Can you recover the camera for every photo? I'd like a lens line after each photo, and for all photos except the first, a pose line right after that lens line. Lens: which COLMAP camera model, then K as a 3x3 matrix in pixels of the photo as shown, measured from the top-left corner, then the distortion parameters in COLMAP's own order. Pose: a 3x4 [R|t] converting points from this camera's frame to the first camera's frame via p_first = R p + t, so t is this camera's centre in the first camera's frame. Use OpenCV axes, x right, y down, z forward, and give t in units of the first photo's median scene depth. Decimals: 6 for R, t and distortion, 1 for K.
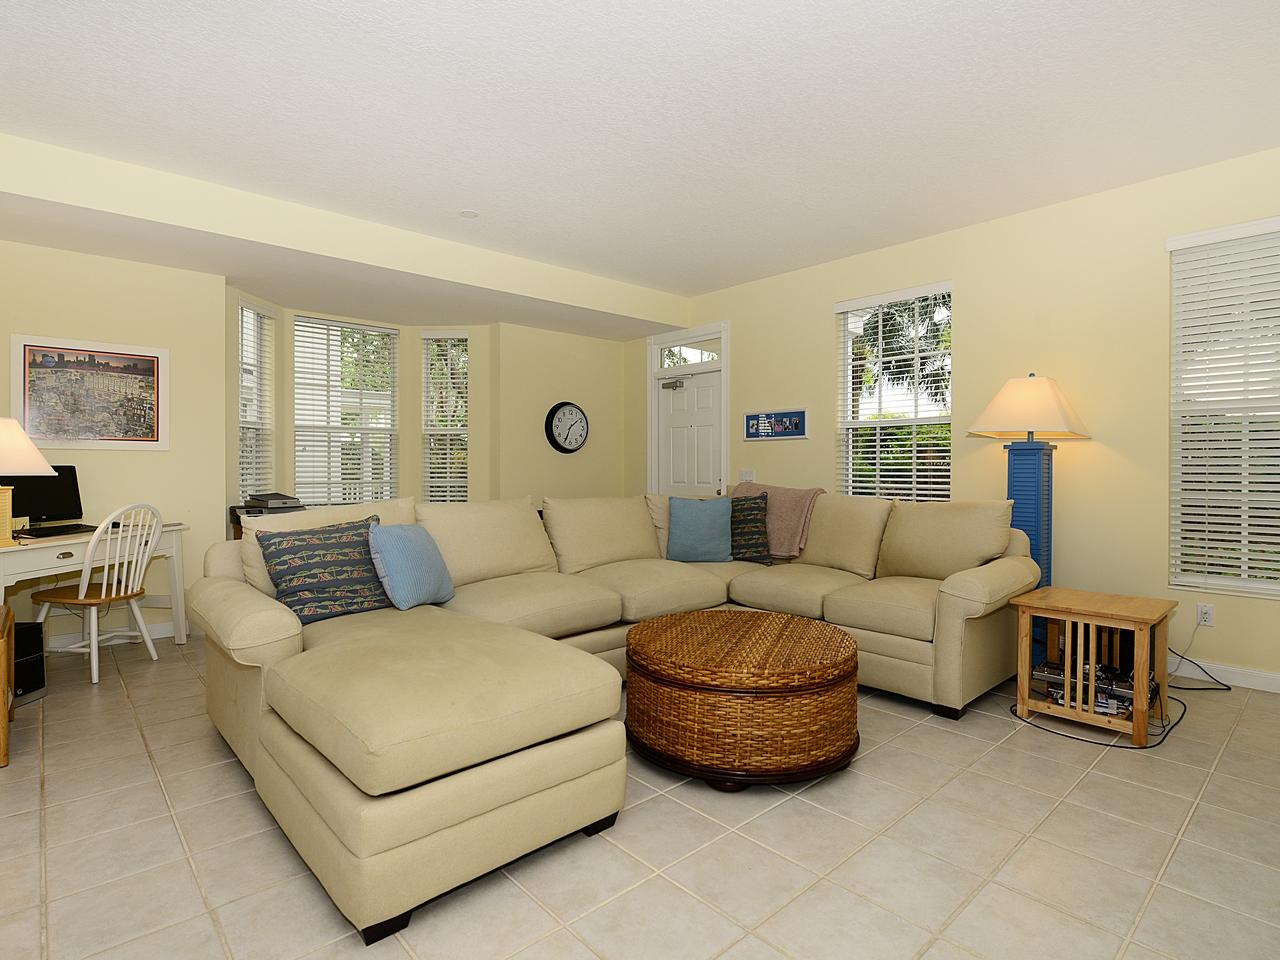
lens RADIAL K [[659.5, 0, 641.0], [0, 659.5, 479.4], [0, 0, 1]] dist [-0.007222, 0.000755]
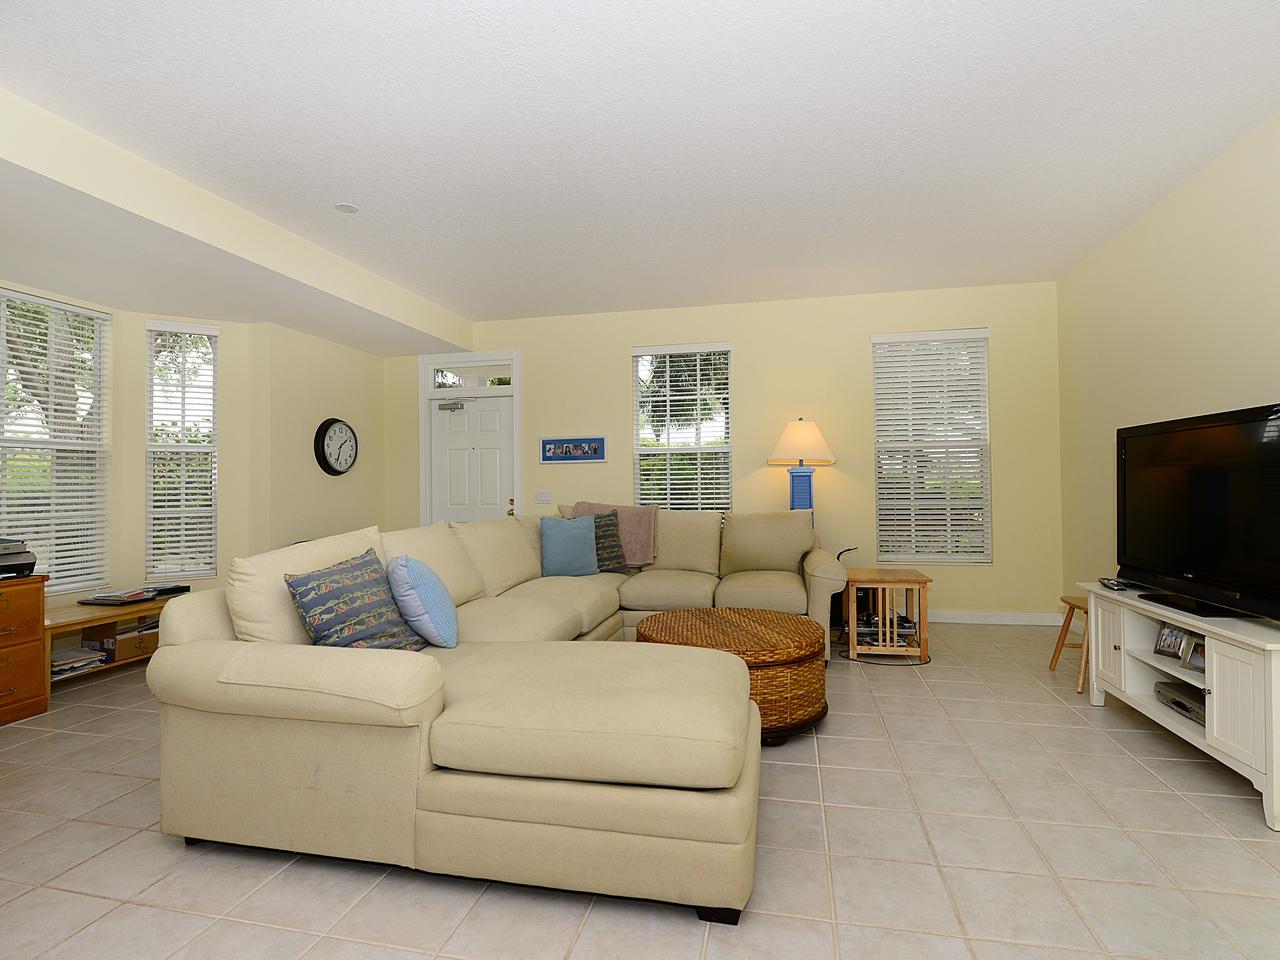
lens RADIAL K [[649.1, 0, 639.7], [0, 649.1, 478.9], [0, 0, 1]] dist [0.003814, 0.000887]
pose [[0.821048, -0.005029, 0.570837, -0.422394], [0.022787, 0.999453, -0.023970, -0.006438], [-0.570404, 0.032688, 0.820714, 0.060400]]
